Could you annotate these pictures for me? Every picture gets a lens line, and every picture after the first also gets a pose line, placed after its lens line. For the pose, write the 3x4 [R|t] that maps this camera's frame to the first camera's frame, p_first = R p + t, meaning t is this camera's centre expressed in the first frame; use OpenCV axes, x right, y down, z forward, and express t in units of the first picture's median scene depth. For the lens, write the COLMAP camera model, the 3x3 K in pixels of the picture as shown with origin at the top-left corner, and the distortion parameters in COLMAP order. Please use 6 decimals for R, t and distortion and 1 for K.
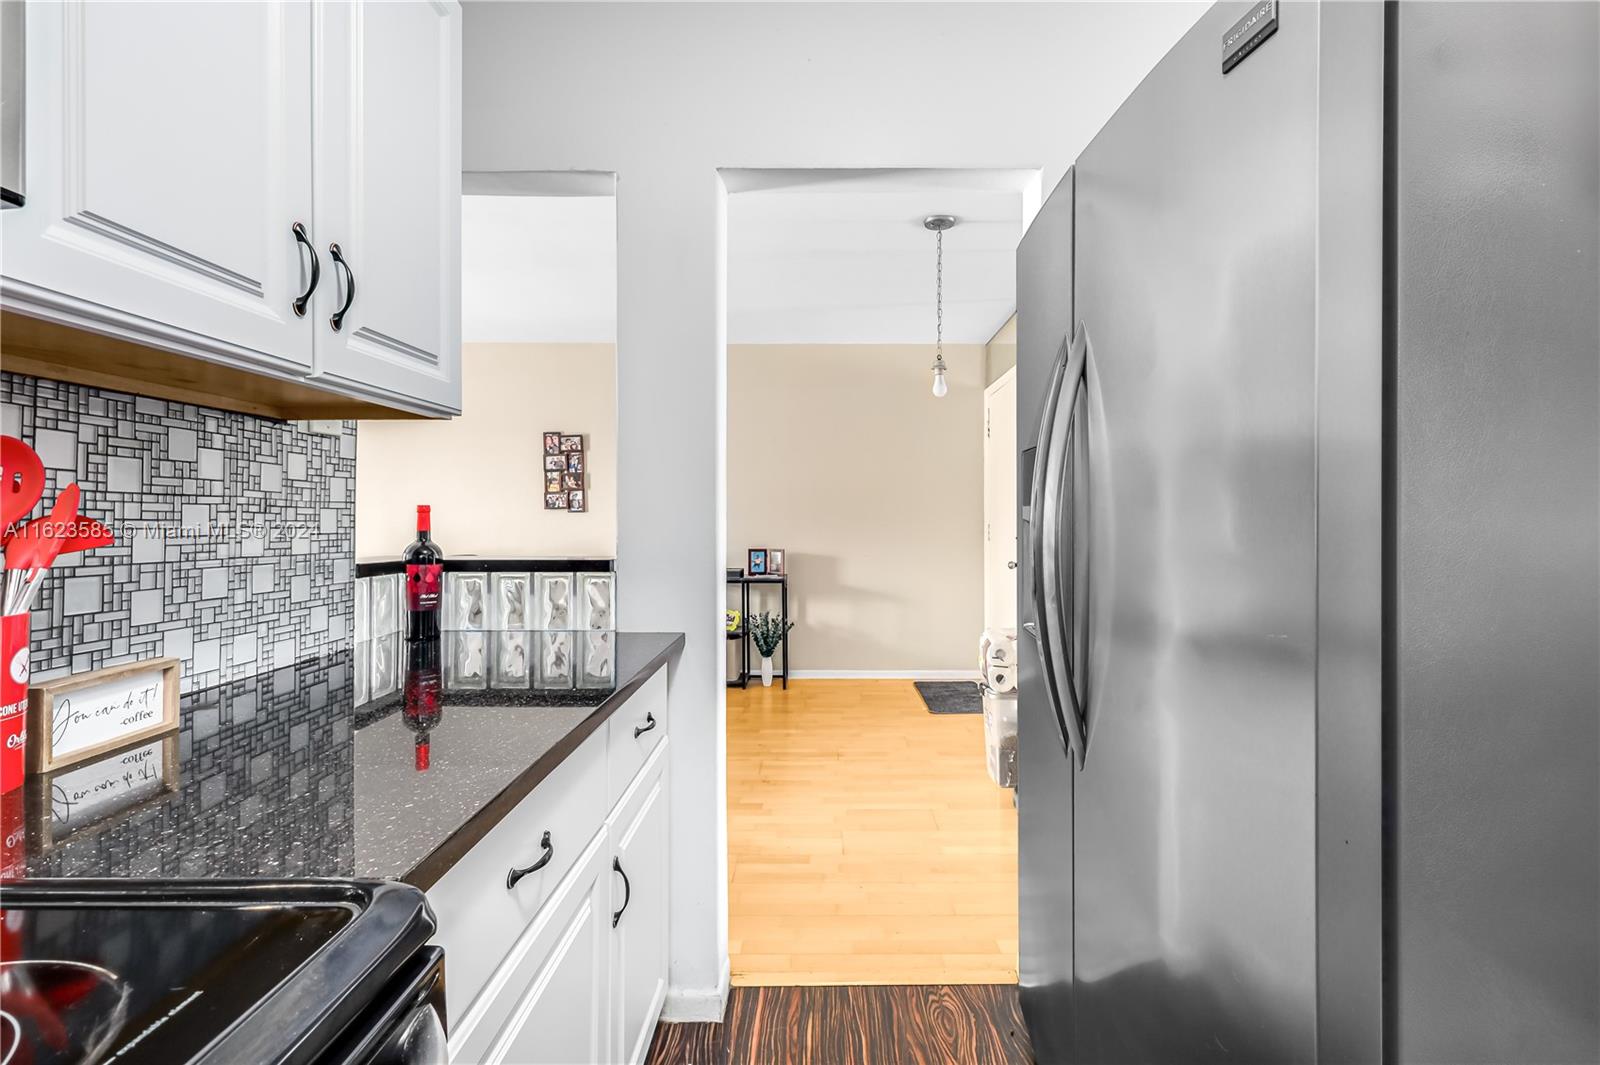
lens RADIAL K [[706.2, 0, 801.7], [0, 706.2, 512.3], [0, 0, 1]] dist [0.001477, 0.000172]
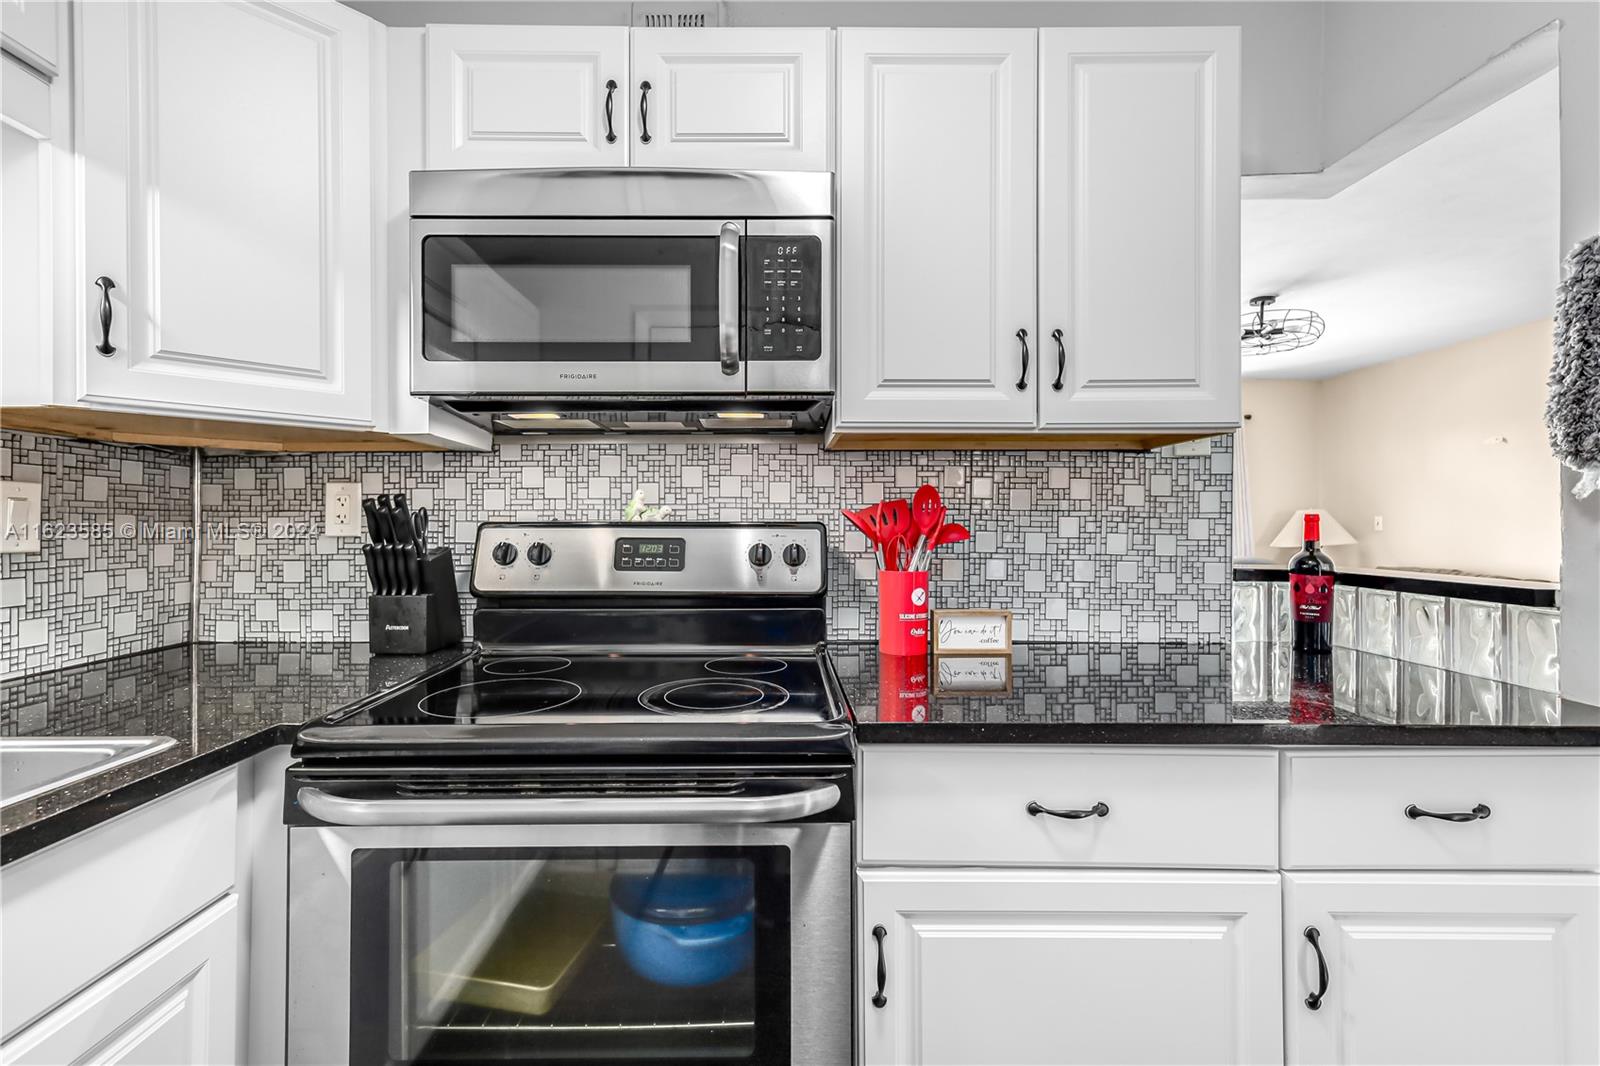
lens RADIAL K [[706.2, 0, 801.7], [0, 706.2, 512.8], [0, 0, 1]] dist [0.001477, 0.000172]
pose [[0.033556, -0.014453, -0.999332, 0.543277], [0.001904, 0.999895, -0.014397, 0.000971], [0.999435, -0.001420, 0.033580, 0.340384]]
